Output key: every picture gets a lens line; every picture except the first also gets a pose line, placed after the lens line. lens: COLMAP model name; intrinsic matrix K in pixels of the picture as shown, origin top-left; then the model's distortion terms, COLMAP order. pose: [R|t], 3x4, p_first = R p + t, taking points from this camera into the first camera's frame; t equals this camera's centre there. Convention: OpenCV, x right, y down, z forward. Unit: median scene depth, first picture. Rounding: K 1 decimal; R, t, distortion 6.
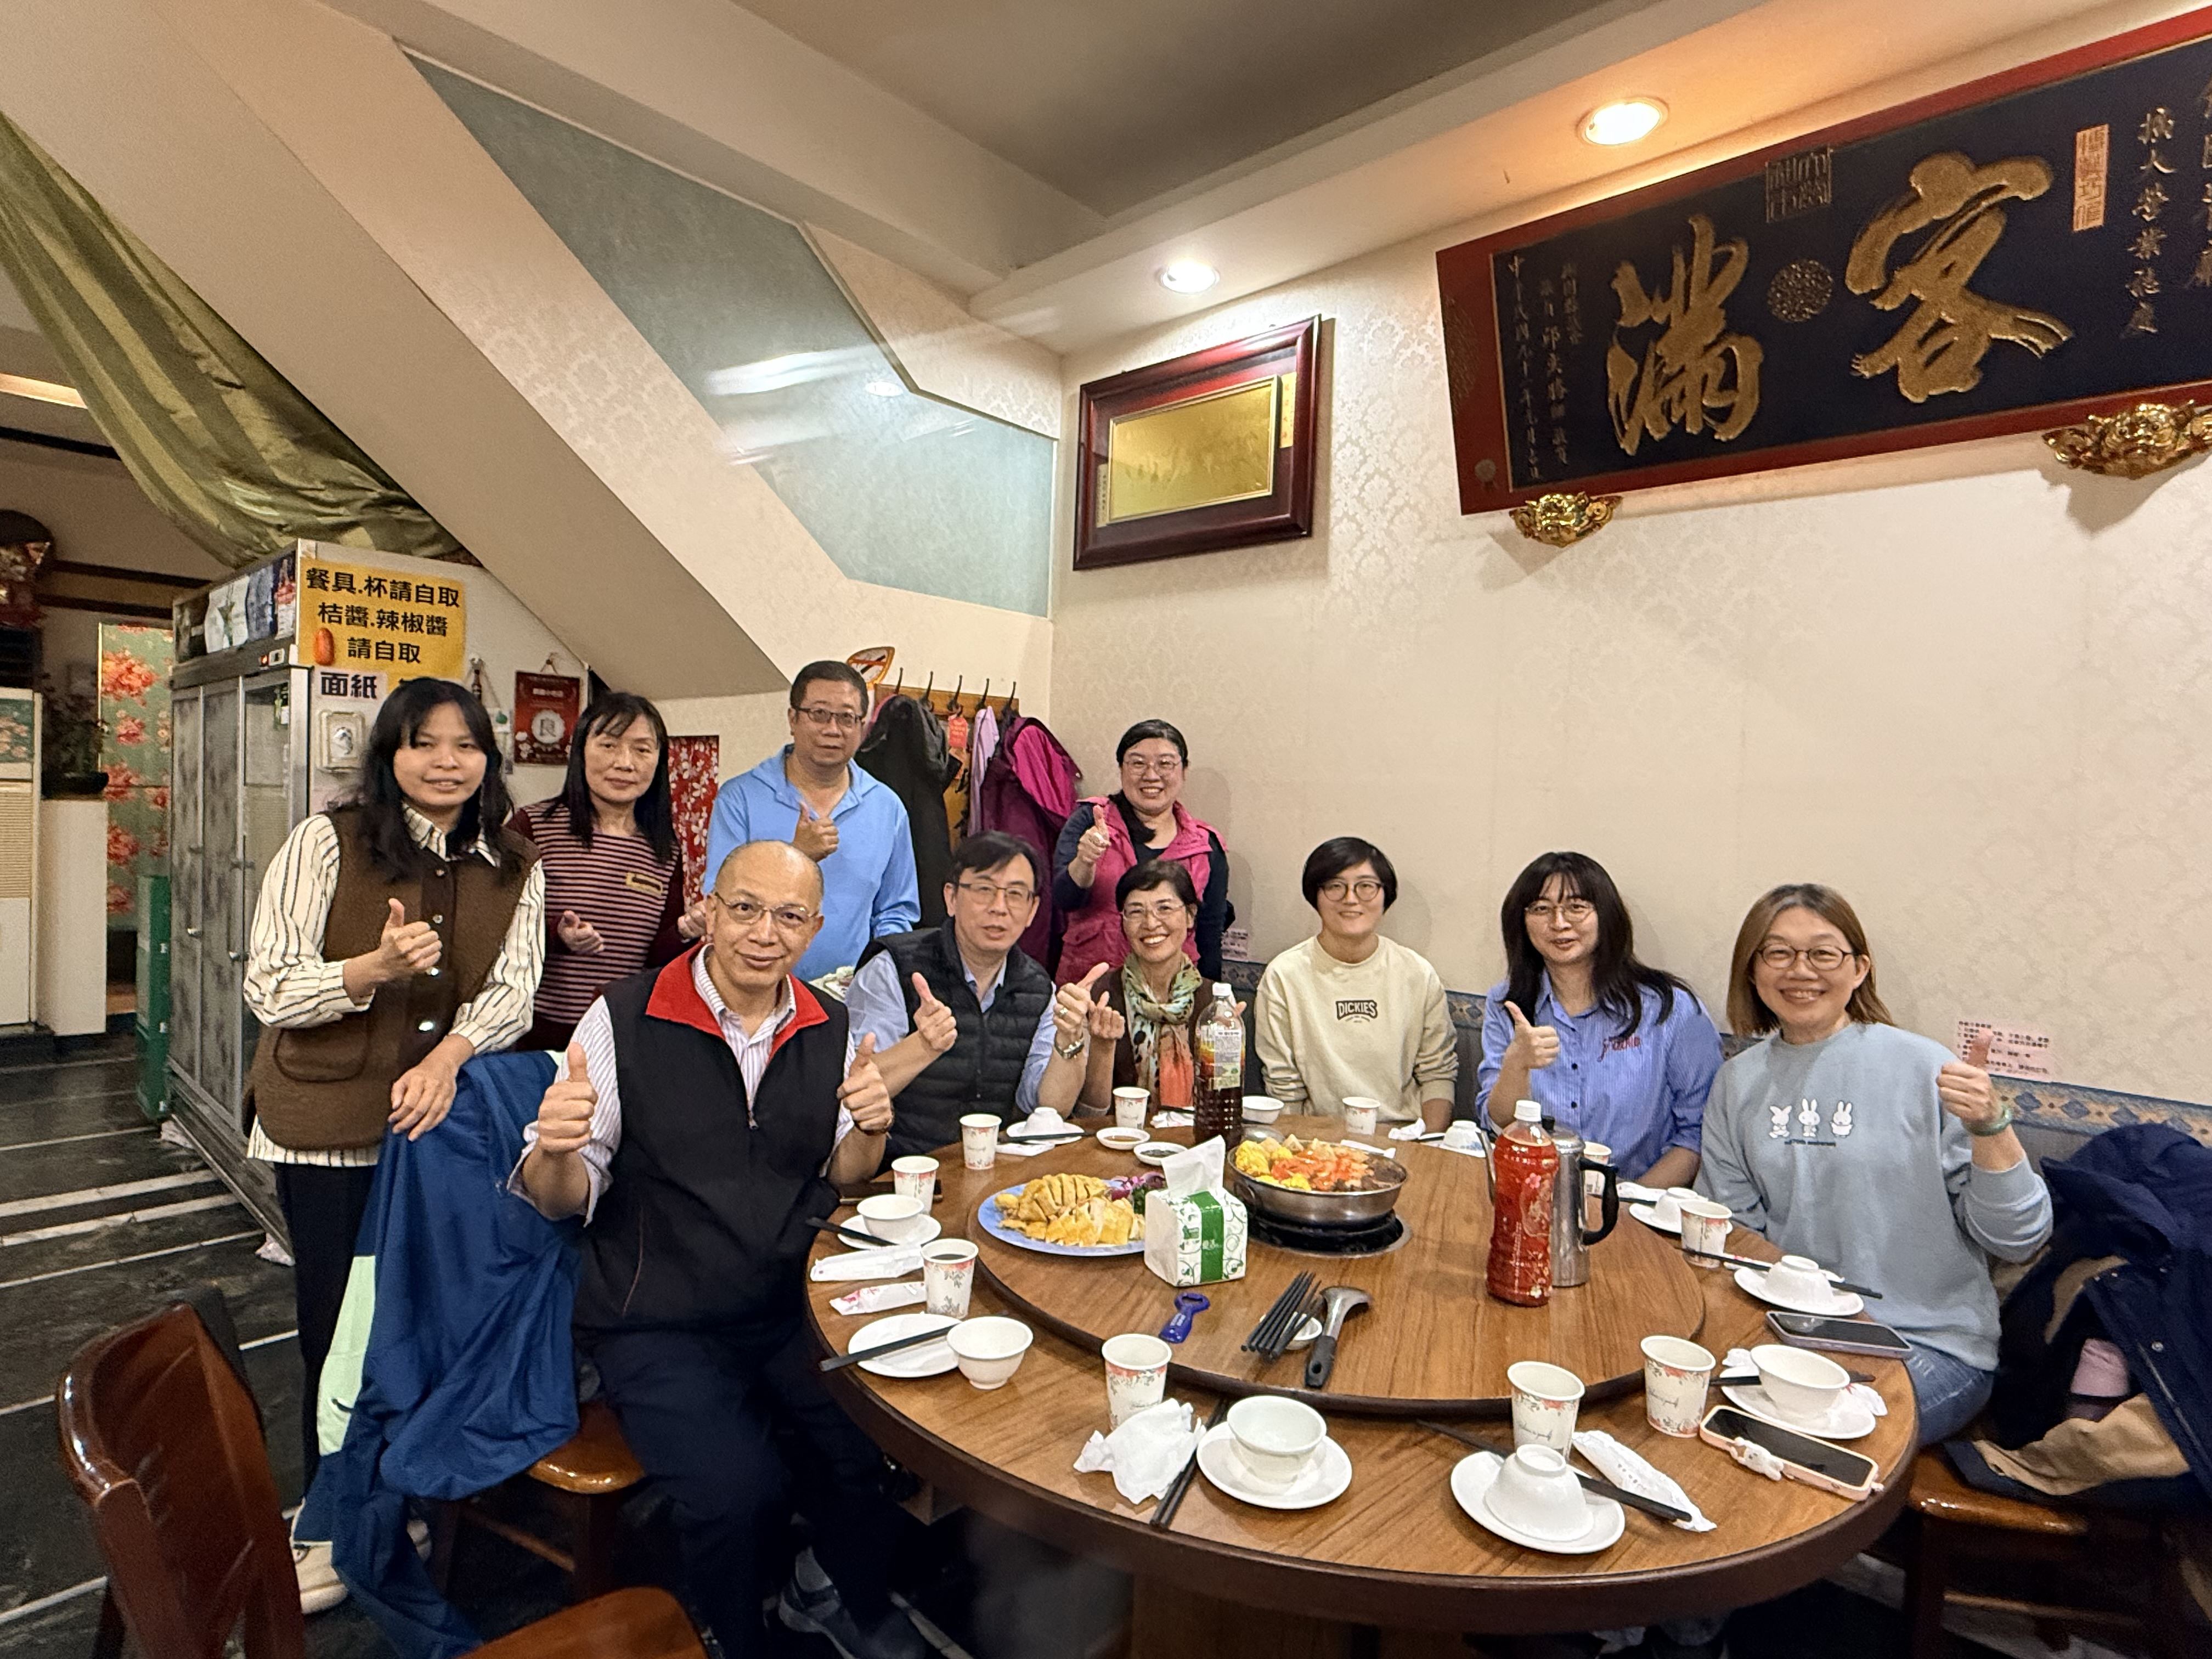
lens RADIAL K [[1157.0, 0, 1106.0], [0, 1157.0, 829.5], [0, 0, 1]] dist [-0.001093, -0.000571]
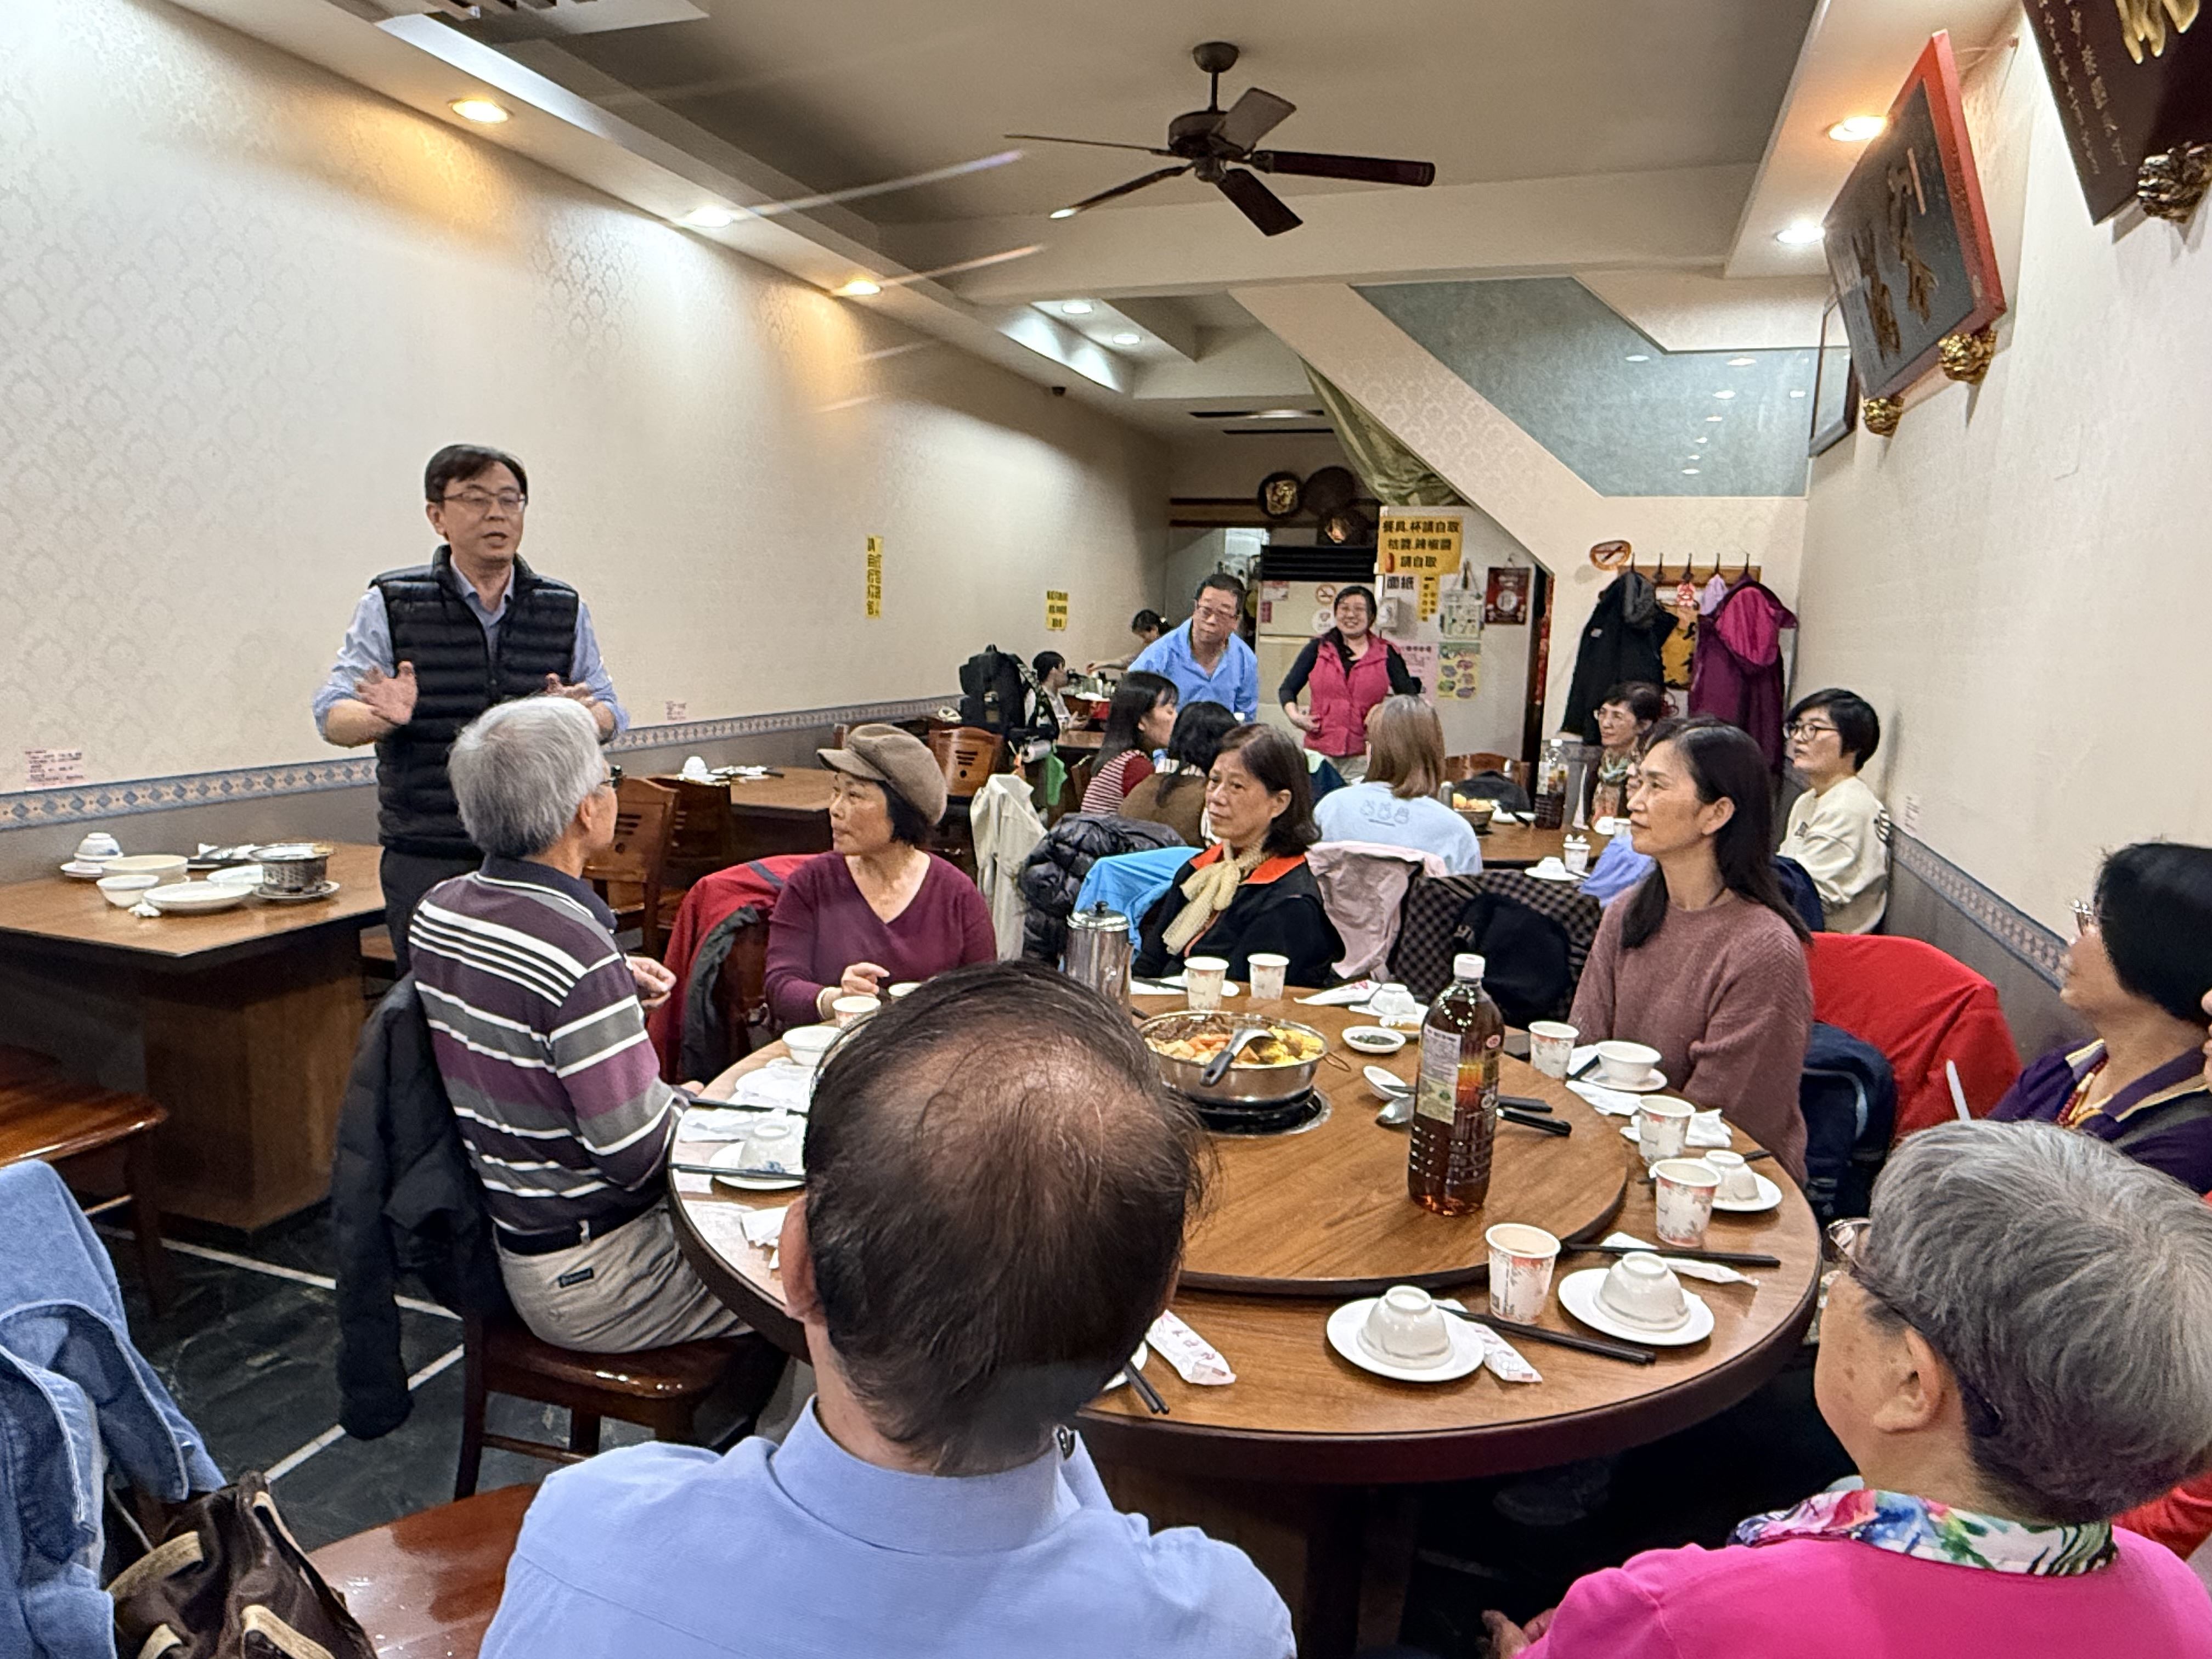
lens RADIAL K [[1403.8, 0, 1106.0], [0, 1403.8, 829.5], [0, 0, 1]] dist [-0.003291, 0.000206]
pose [[0.398437, 0.117180, -0.909679, 1.212313], [-0.034949, 0.993025, 0.112609, 0.030264], [0.916529, -0.013075, 0.399754, -0.324931]]
